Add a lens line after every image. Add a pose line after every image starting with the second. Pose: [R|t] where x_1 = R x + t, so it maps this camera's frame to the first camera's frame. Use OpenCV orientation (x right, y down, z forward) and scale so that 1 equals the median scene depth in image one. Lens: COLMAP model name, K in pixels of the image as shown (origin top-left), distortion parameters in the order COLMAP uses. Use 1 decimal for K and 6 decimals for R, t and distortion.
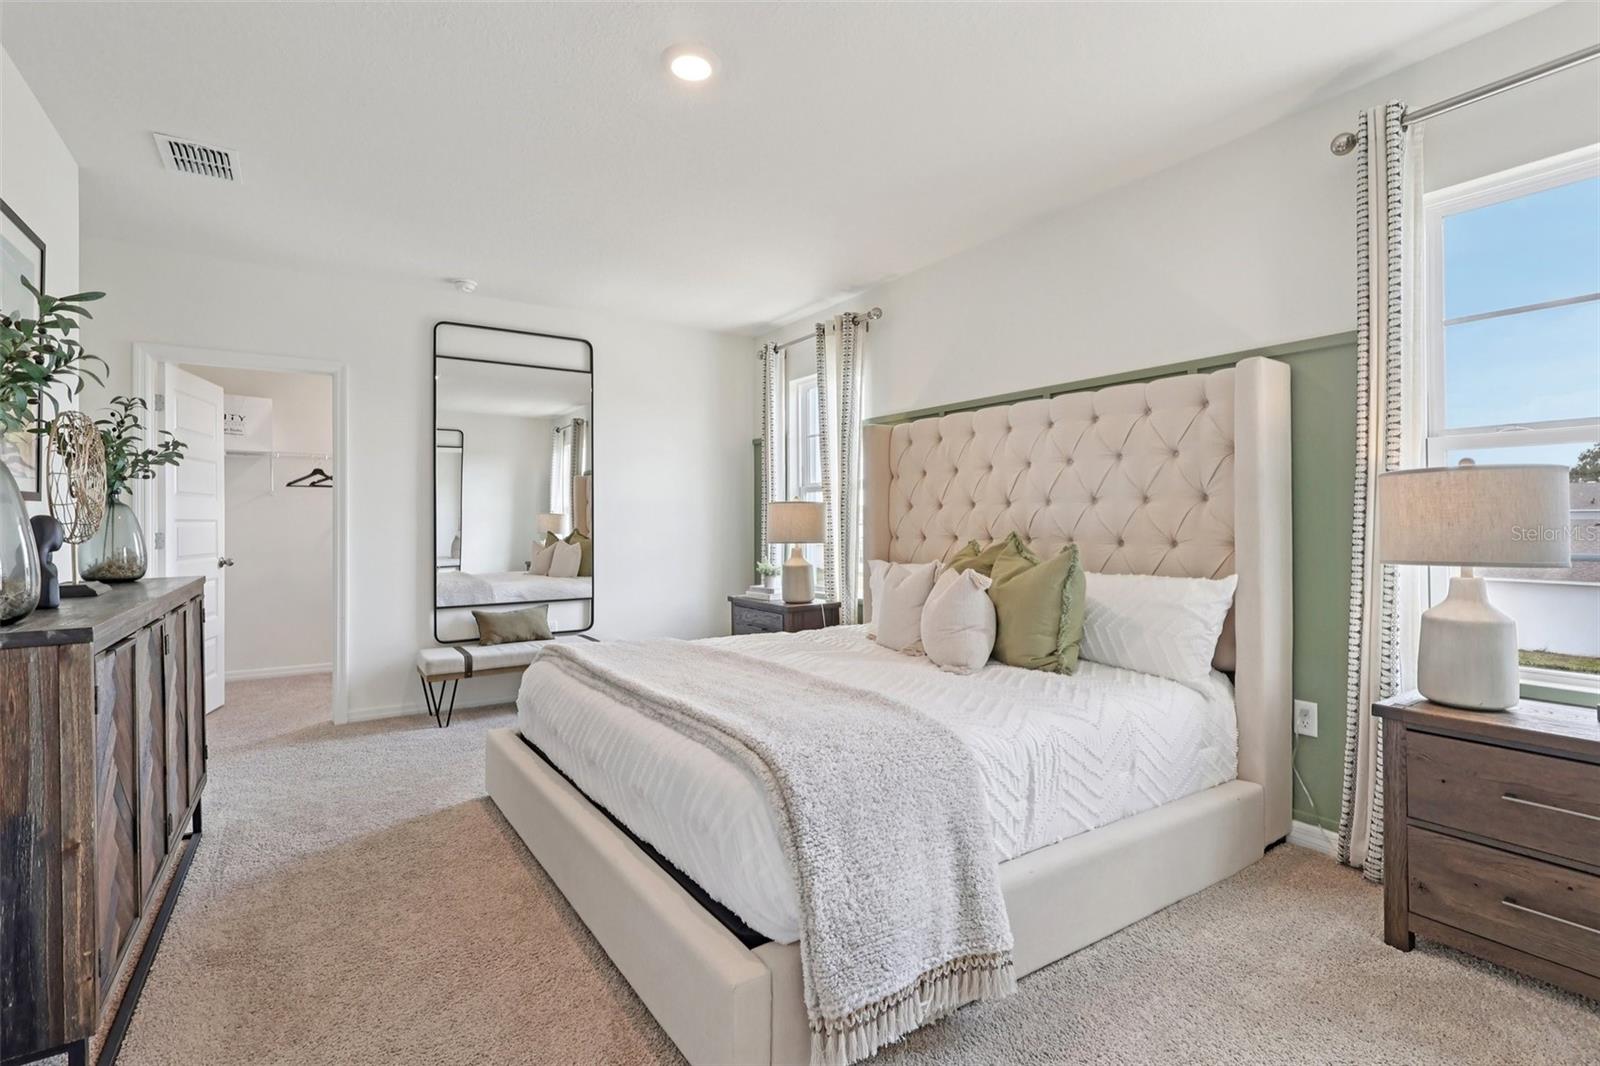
lens RADIAL K [[745.1, 0, 797.9], [0, 745.1, 529.0], [0, 0, 1]] dist [-0.005527, 0.002491]
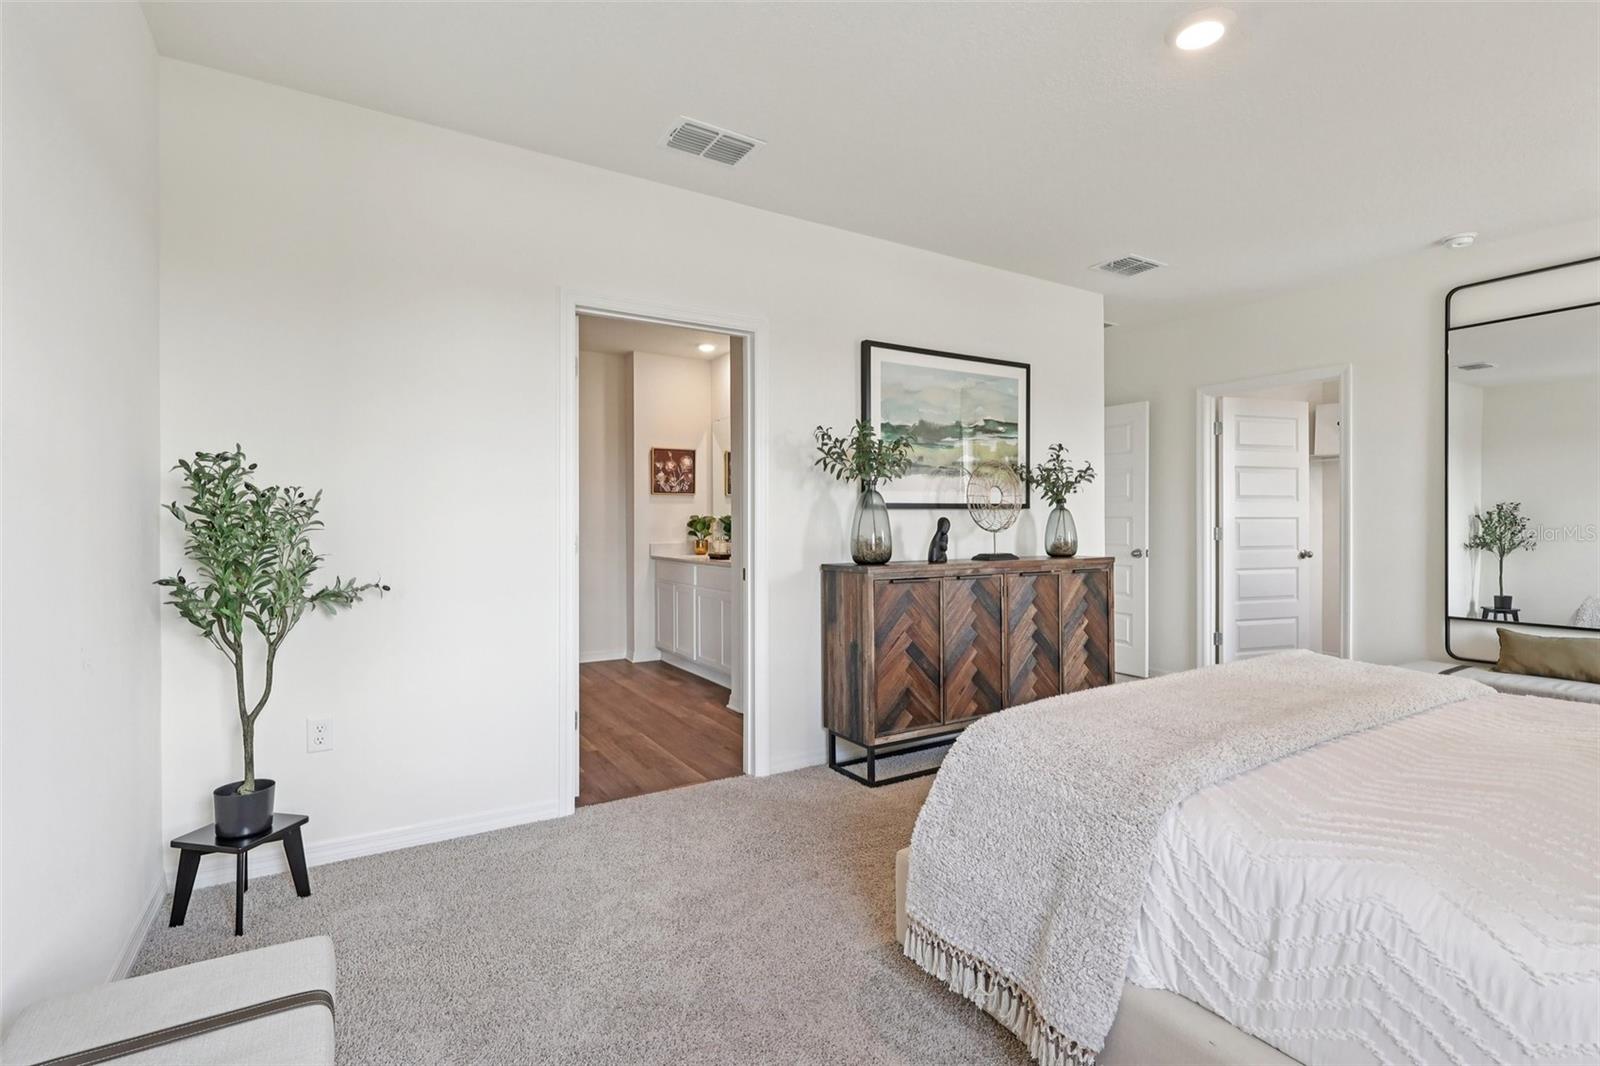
lens RADIAL K [[745.1, 0, 797.5], [0, 745.1, 524.3], [0, 0, 1]] dist [-0.005527, 0.002491]
pose [[-0.045719, 0.006436, -0.998934, 0.441253], [-0.005660, 0.999962, 0.006701, -0.004754], [0.998938, 0.005960, -0.045681, 0.288469]]
